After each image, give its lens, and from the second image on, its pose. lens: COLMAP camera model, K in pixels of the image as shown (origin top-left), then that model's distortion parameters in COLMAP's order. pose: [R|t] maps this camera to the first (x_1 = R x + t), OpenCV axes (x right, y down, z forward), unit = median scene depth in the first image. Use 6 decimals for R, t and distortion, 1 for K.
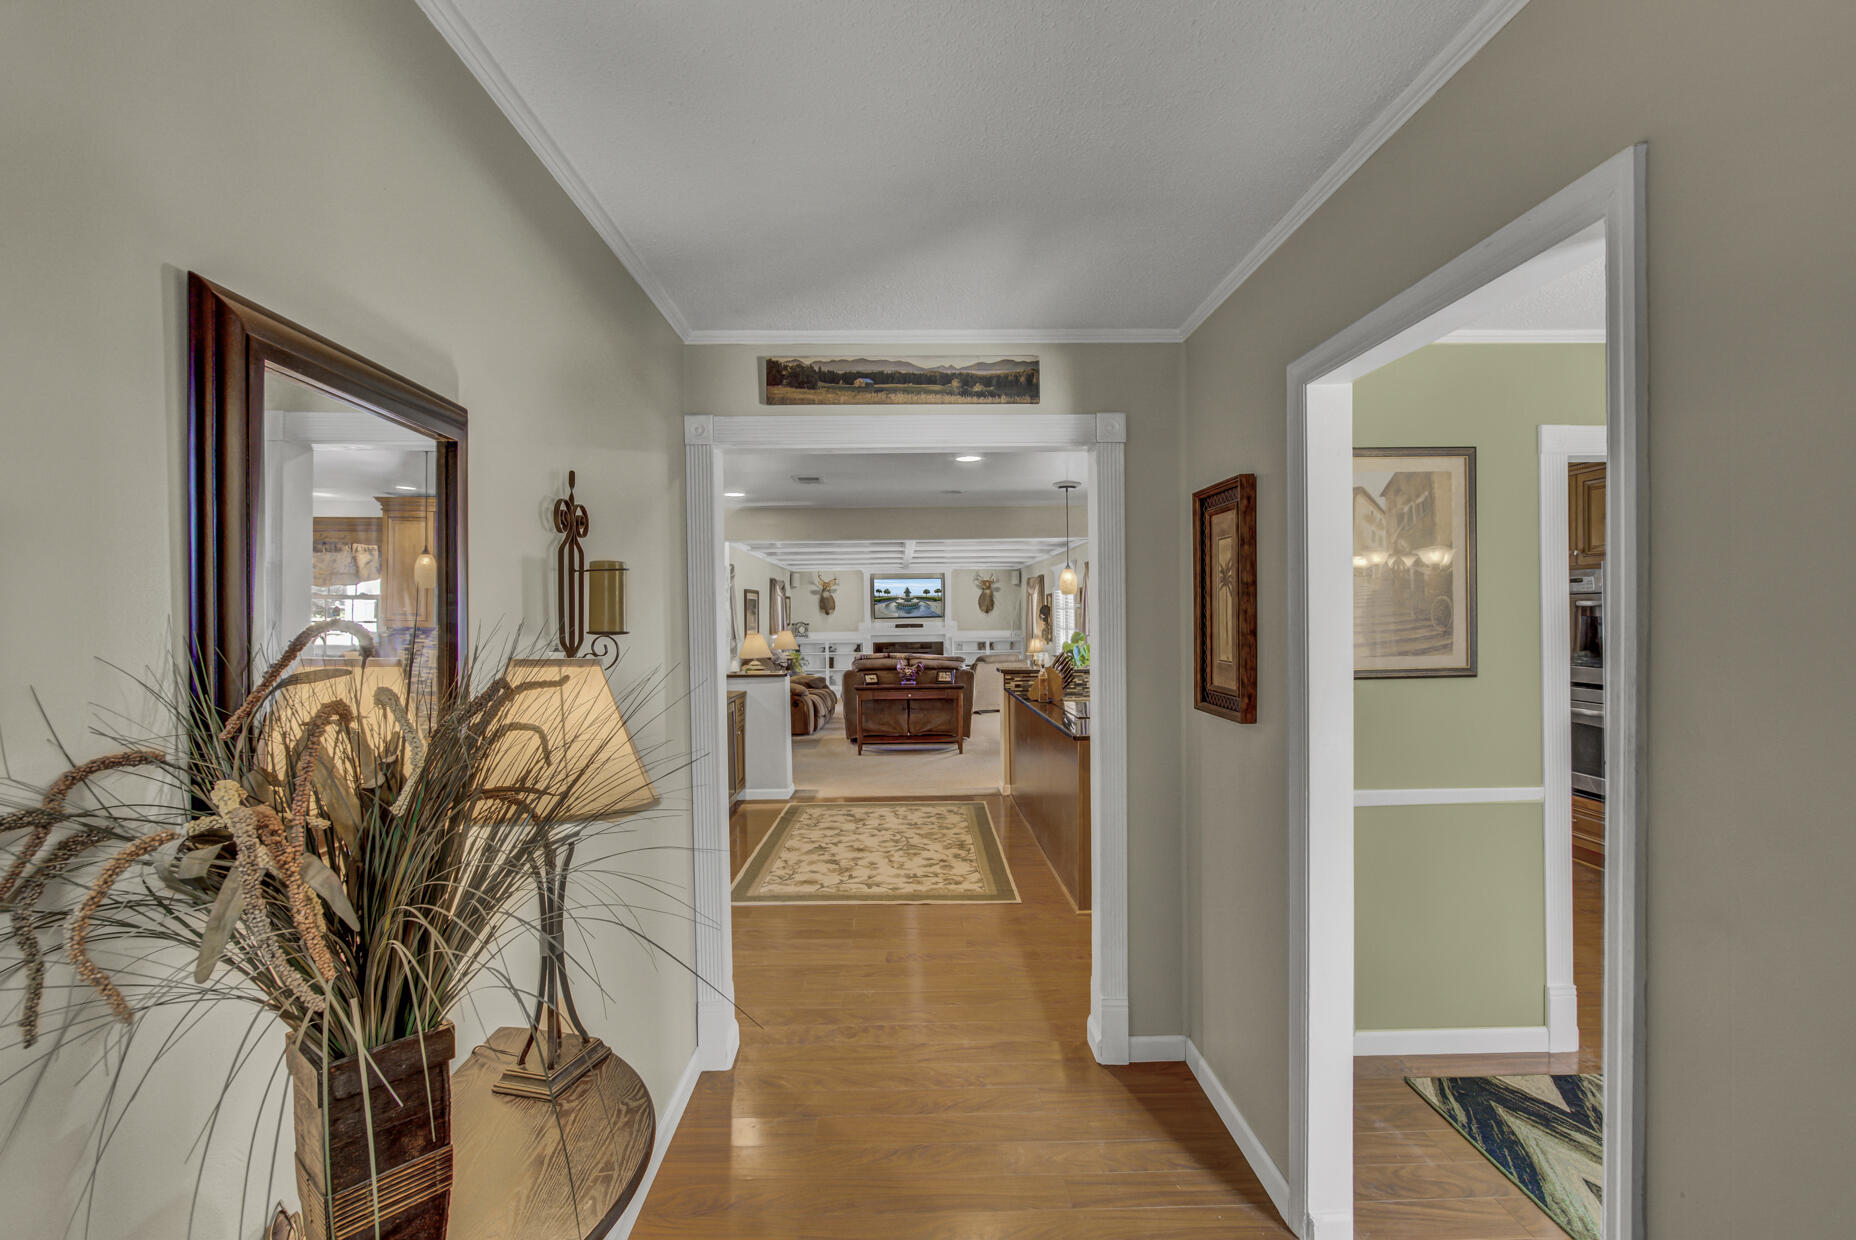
lens RADIAL K [[841.5, 0, 921.2], [0, 841.5, 623.7], [0, 0, 1]] dist [-0.014472, -0.000194]
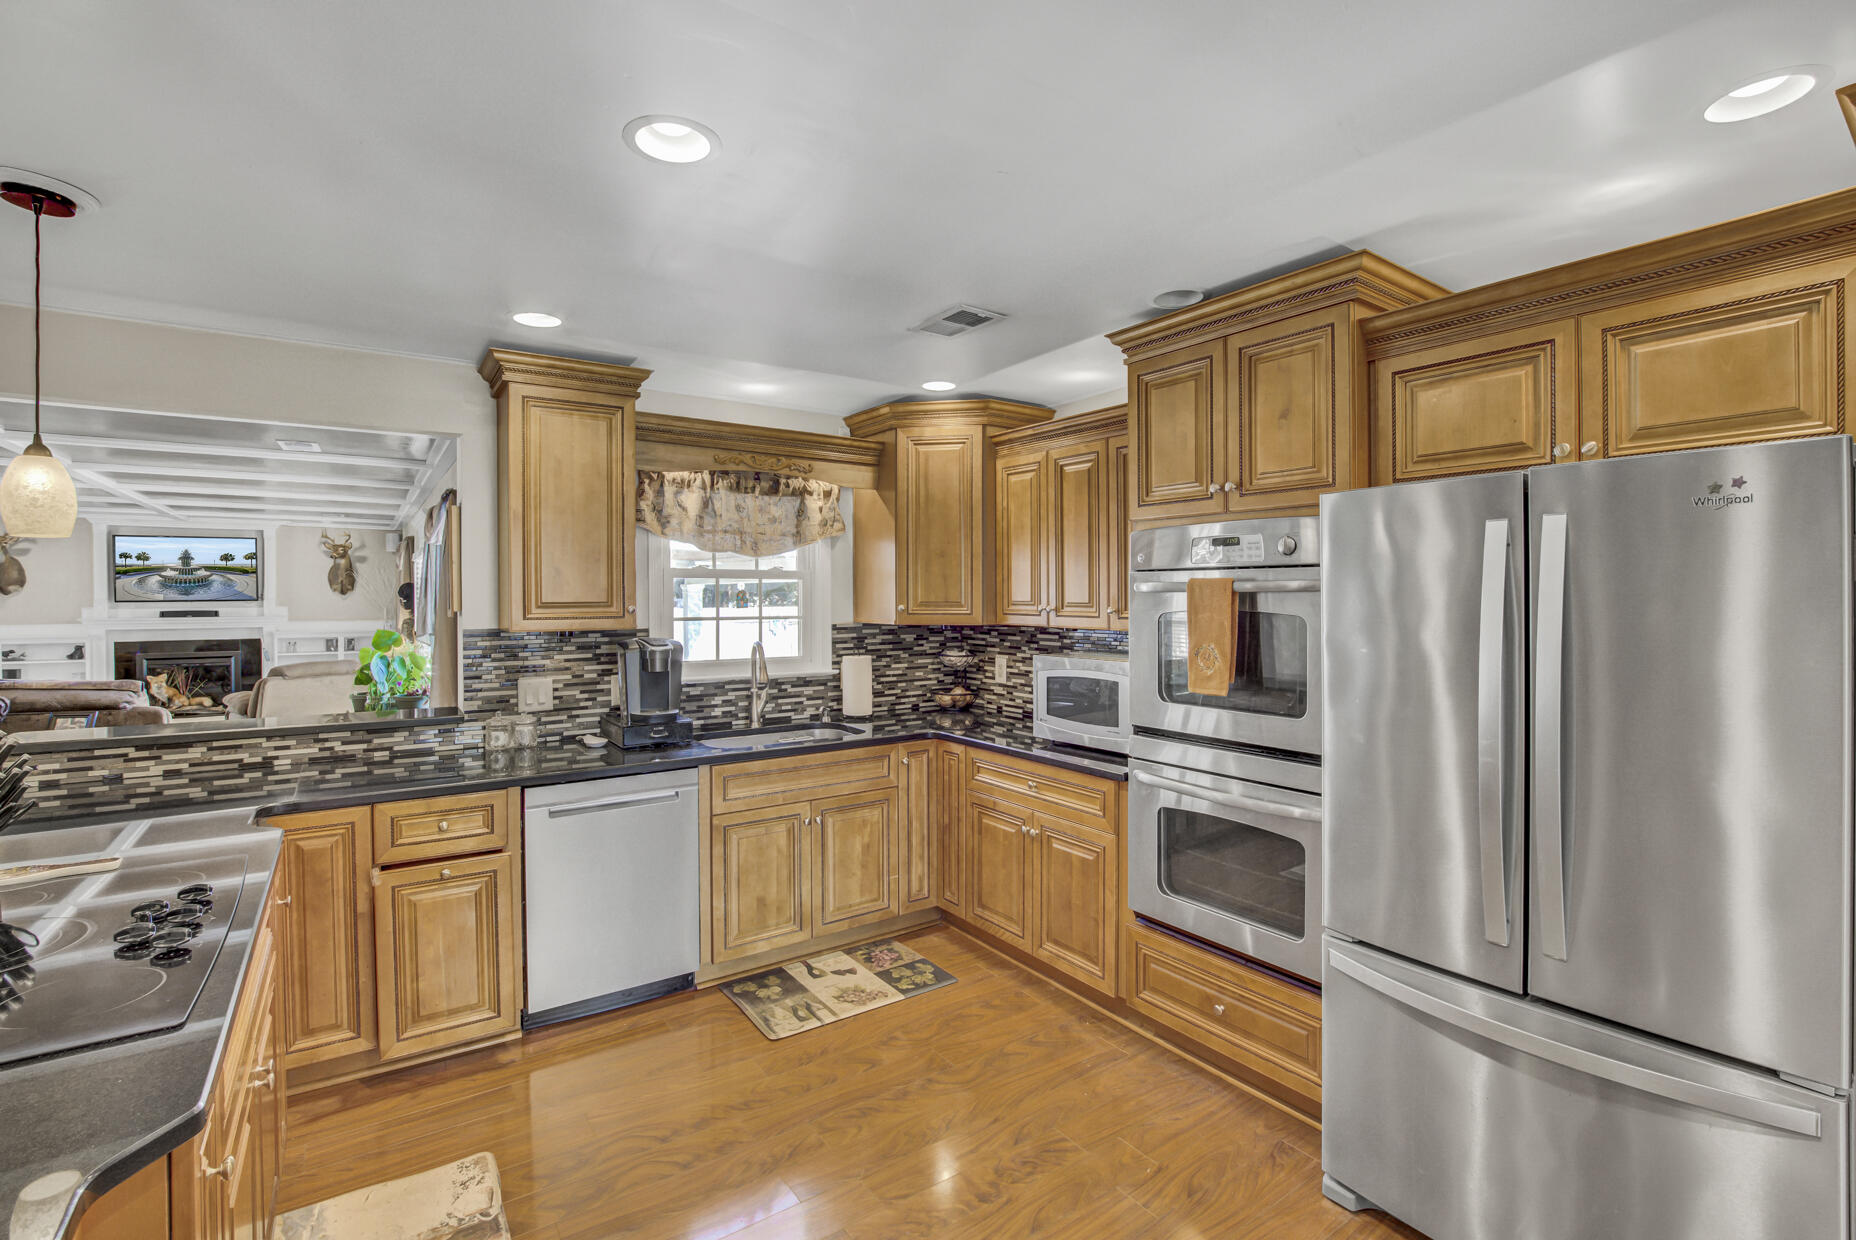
lens RADIAL K [[841.5, 0, 920.6], [0, 841.5, 607.3], [0, 0, 1]] dist [-0.014472, -0.000194]
pose [[0.840760, 0.002033, 0.541405, 0.104702], [-0.002045, 0.999998, -0.000579, -0.003038], [-0.541405, -0.000620, 0.840762, 0.206296]]
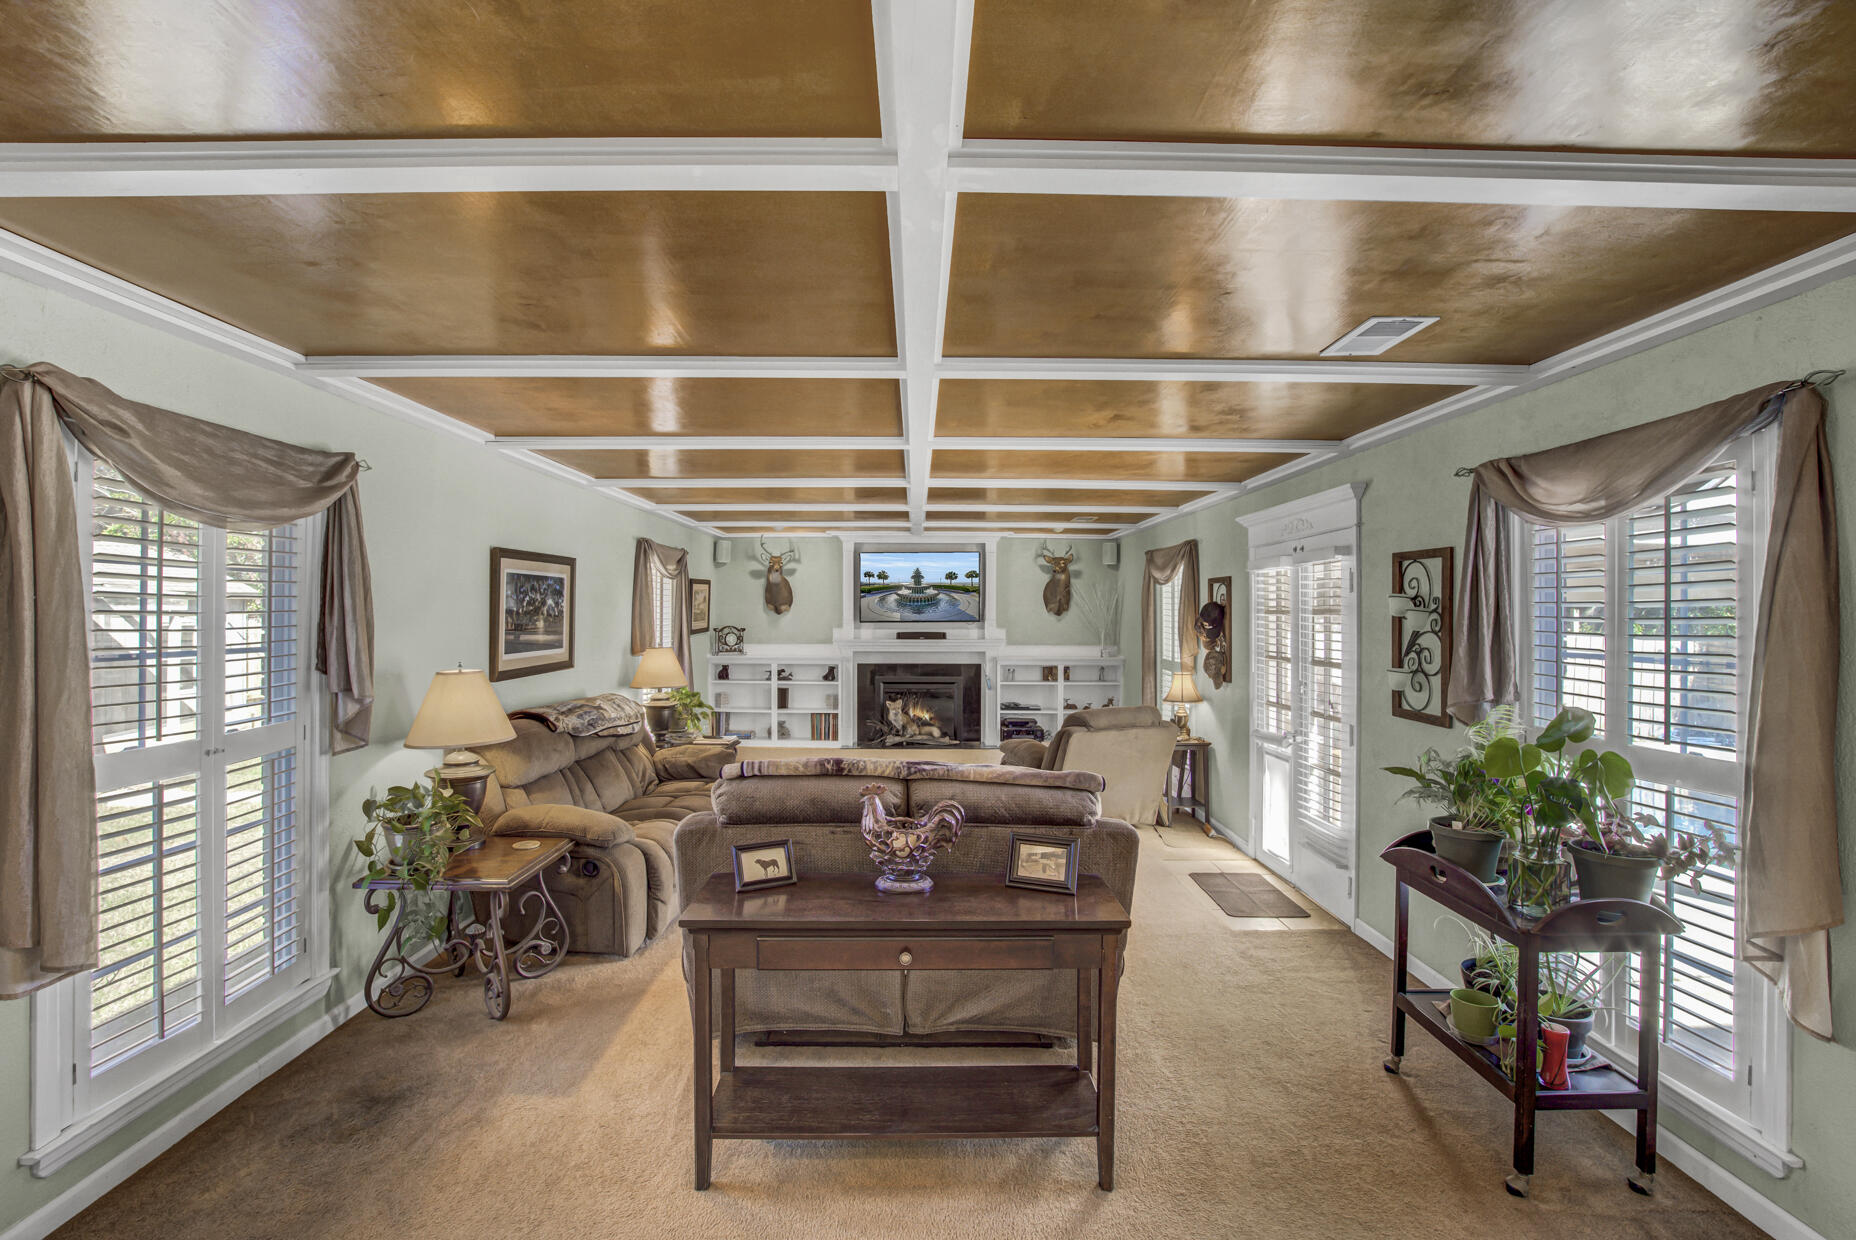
lens RADIAL K [[841.5, 0, 923.5], [0, 841.5, 608.2], [0, 0, 1]] dist [-0.014472, -0.000194]
pose [[0.999770, 0.014409, -0.015854, -0.003551], [-0.014643, 0.999784, -0.014732, -0.007670], [0.015638, 0.014960, 0.999766, 0.433253]]
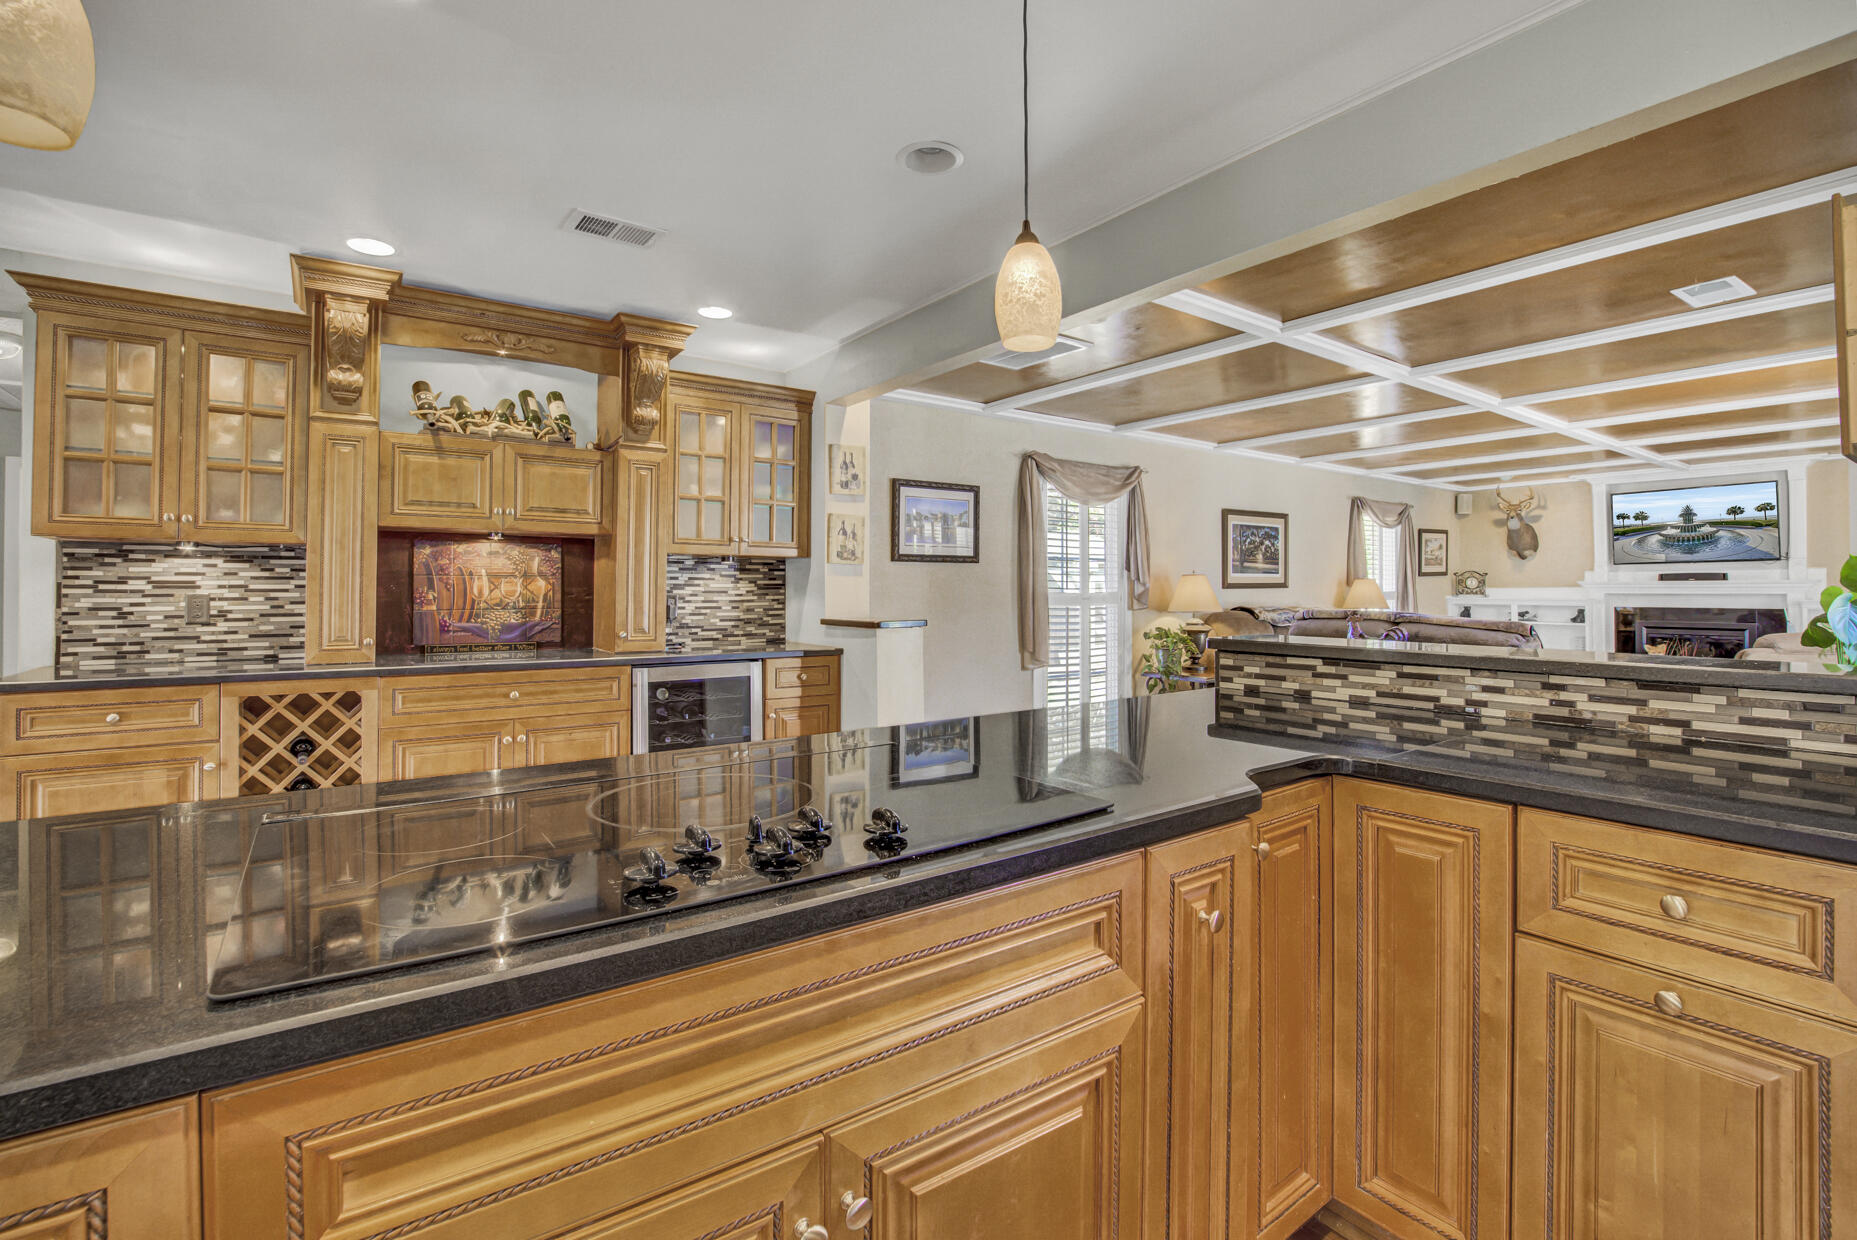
lens RADIAL K [[841.9, 0, 941.5], [0, 841.9, 571.2], [0, 0, 1]] dist [-0.014472, -0.000194]
pose [[0.582716, -0.006714, -0.812648, 0.136054], [-0.014483, 0.999721, -0.018645, 0.015465], [0.812547, 0.022634, 0.582456, 0.310029]]
